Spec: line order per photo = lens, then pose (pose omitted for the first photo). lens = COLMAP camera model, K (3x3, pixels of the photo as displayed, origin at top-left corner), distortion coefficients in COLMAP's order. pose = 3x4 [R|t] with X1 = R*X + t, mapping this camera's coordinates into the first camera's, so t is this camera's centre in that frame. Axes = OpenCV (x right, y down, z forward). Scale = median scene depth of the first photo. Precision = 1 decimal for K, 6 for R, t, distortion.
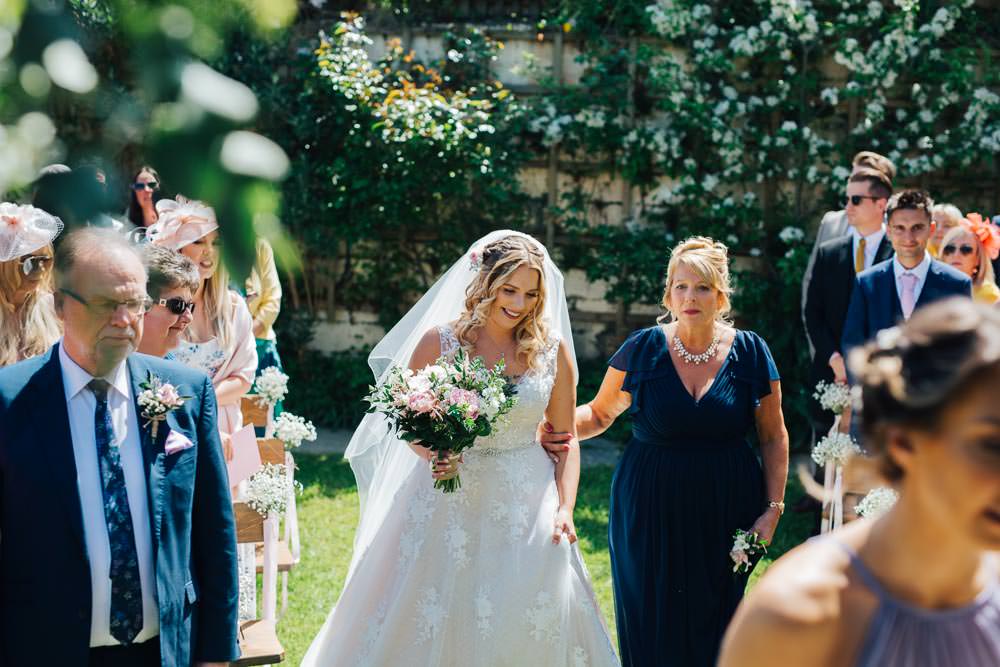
lens RADIAL K [[1459.8, 0, 500.0], [0, 1459.8, 333.9], [0, 0, 1]] dist [0.049397, 0.000000]
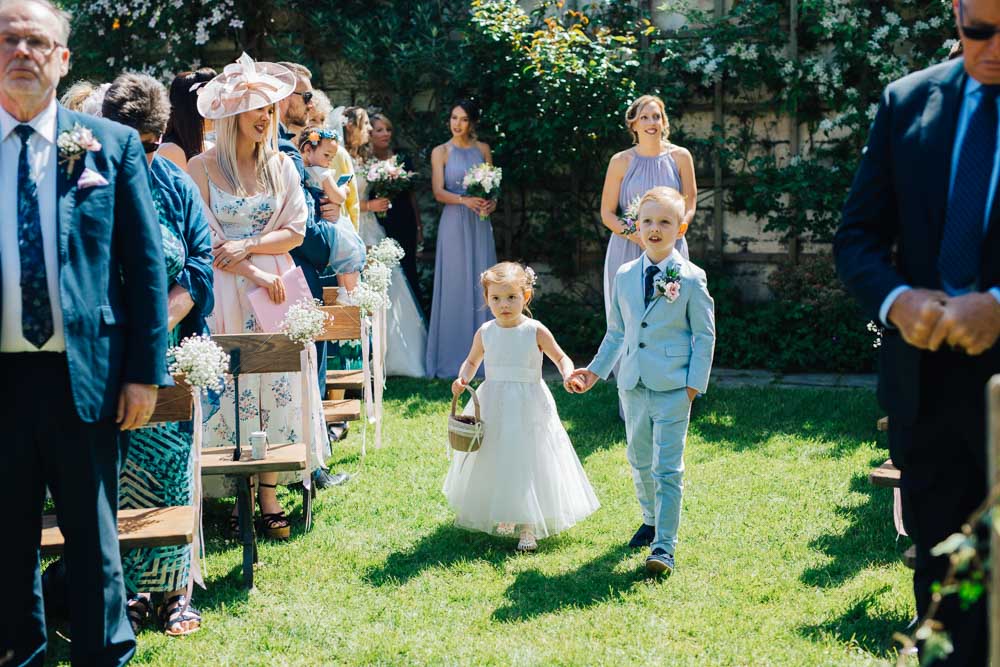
lens RADIAL K [[1459.8, 0, 499.0], [0, 1459.8, 333.8], [0, 0, 1]] dist [0.049397, 0.000000]
pose [[0.974636, -0.026387, -0.222234, 0.116453], [0.017392, 0.998952, -0.042336, 0.085738], [0.223118, 0.037397, 0.974074, -0.009912]]
